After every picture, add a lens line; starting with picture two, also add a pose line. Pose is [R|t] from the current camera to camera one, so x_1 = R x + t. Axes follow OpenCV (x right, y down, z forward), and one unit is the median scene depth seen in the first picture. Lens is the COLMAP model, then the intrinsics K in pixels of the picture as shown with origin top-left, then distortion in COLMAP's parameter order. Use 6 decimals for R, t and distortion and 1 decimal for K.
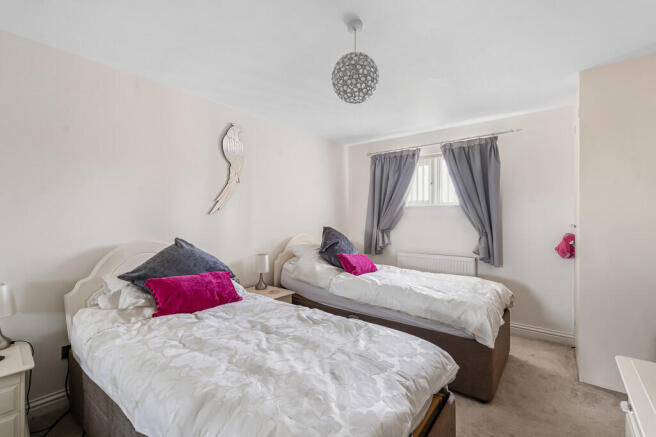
lens RADIAL K [[288.3, 0, 329.6], [0, 288.3, 216.8], [0, 0, 1]] dist [0.002134, -0.000180]
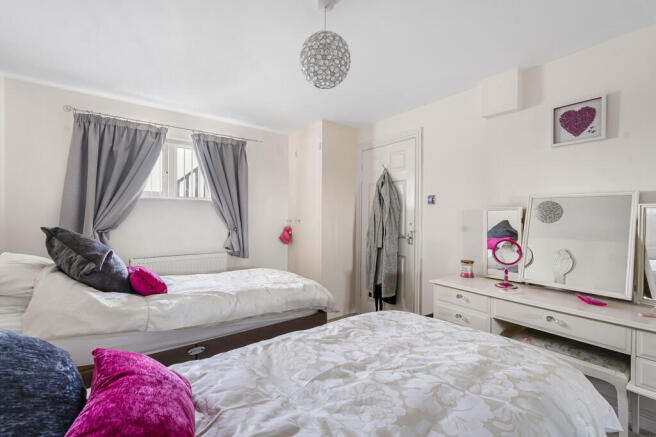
lens RADIAL K [[288.3, 0, 327.5], [0, 288.3, 217.3], [0, 0, 1]] dist [0.002134, -0.000180]
pose [[0.256676, -0.000145, 0.966498, -0.421226], [-0.016731, 0.999849, 0.004593, 0.004841], [-0.966353, -0.017349, 0.256635, 0.398275]]
